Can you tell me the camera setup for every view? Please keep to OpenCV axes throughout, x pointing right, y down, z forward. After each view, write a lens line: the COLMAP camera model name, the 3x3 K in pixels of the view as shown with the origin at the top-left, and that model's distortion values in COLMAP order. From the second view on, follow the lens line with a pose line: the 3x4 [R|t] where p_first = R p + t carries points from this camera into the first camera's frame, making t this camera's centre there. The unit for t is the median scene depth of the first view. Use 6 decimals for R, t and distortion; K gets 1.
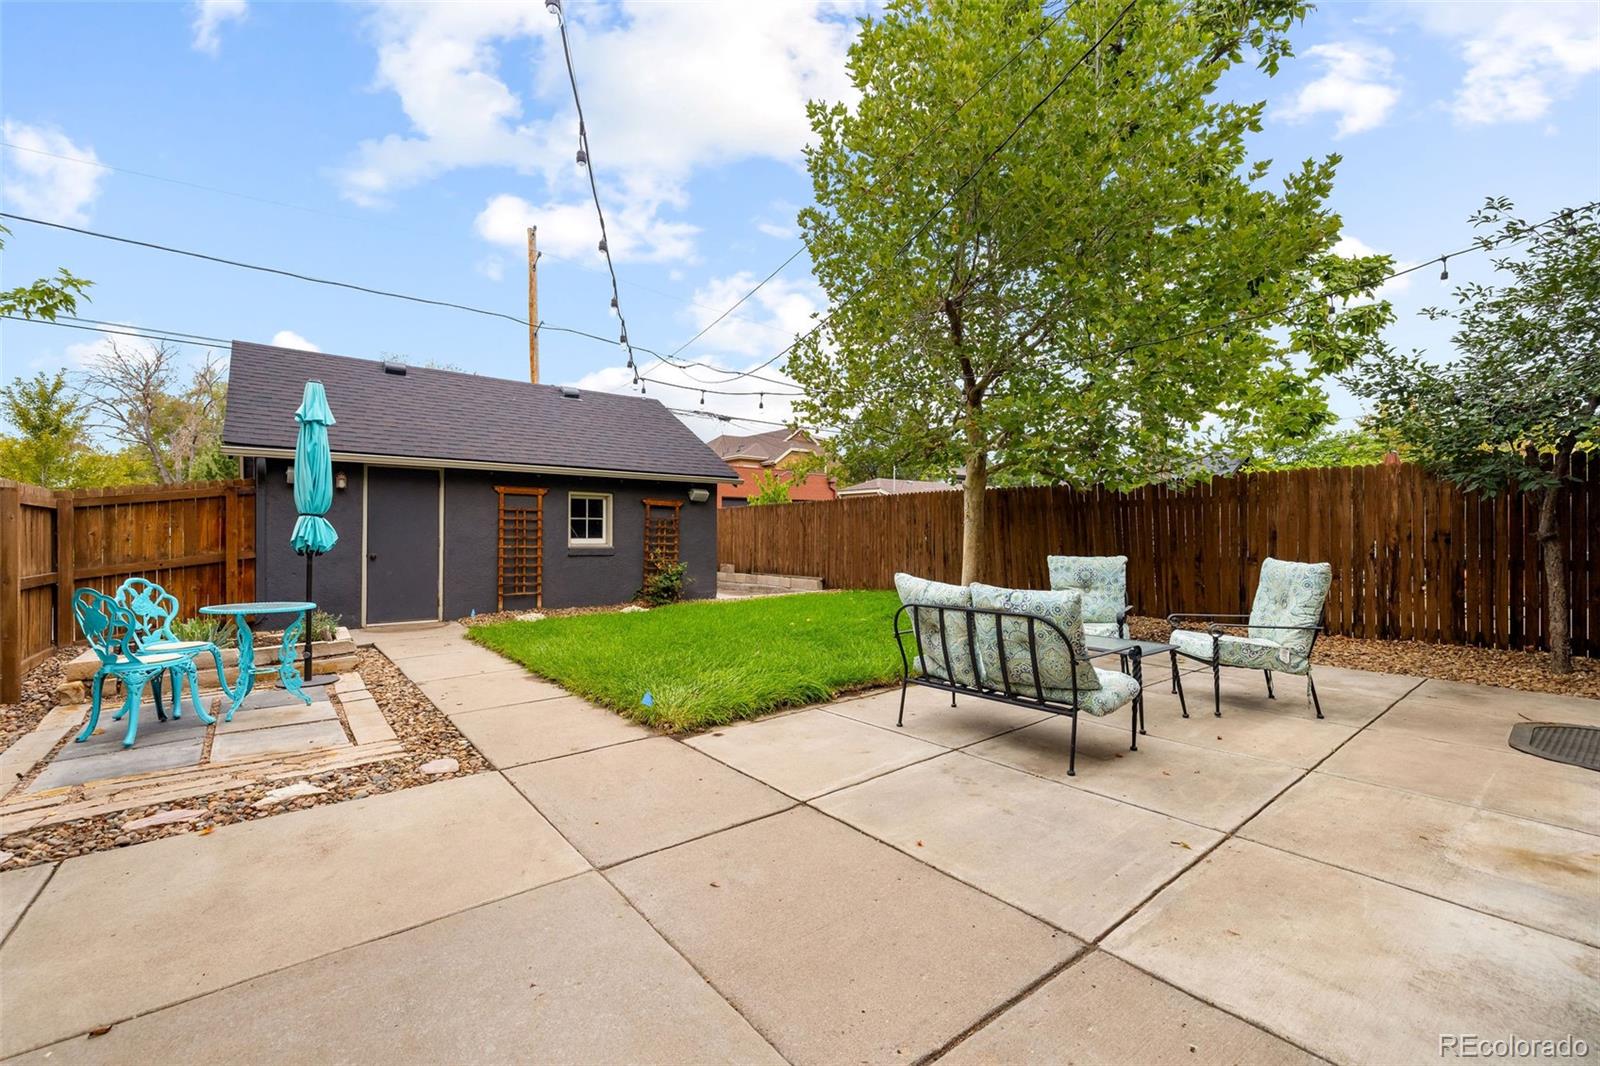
lens RADIAL K [[670.6, 0, 800.0], [0, 670.6, 533.0], [0, 0, 1]] dist [0.001328, 0.000285]
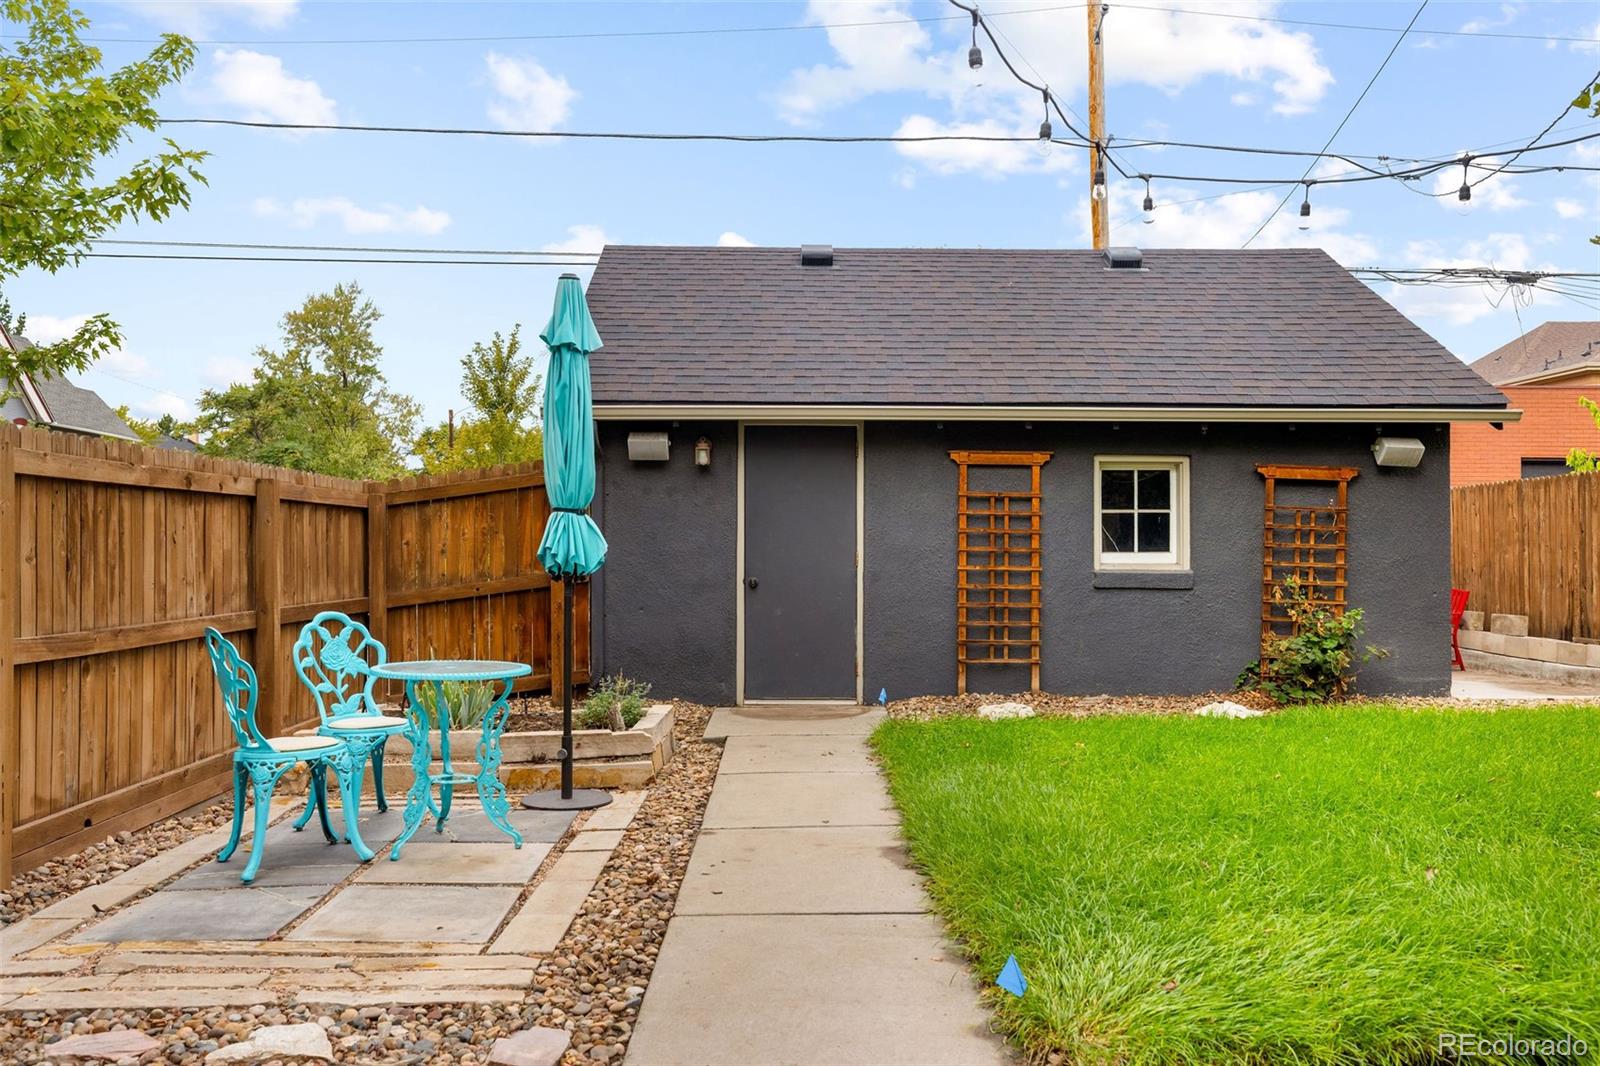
lens RADIAL K [[1257.8, 0, 800.0], [0, 1257.8, 533.0], [0, 0, 1]] dist [0.002063, -0.000947]
pose [[0.786414, -0.005049, -0.617680, 0.070367], [0.000837, 0.999974, -0.007108, 0.000358], [0.617700, 0.005073, 0.786398, 0.210619]]
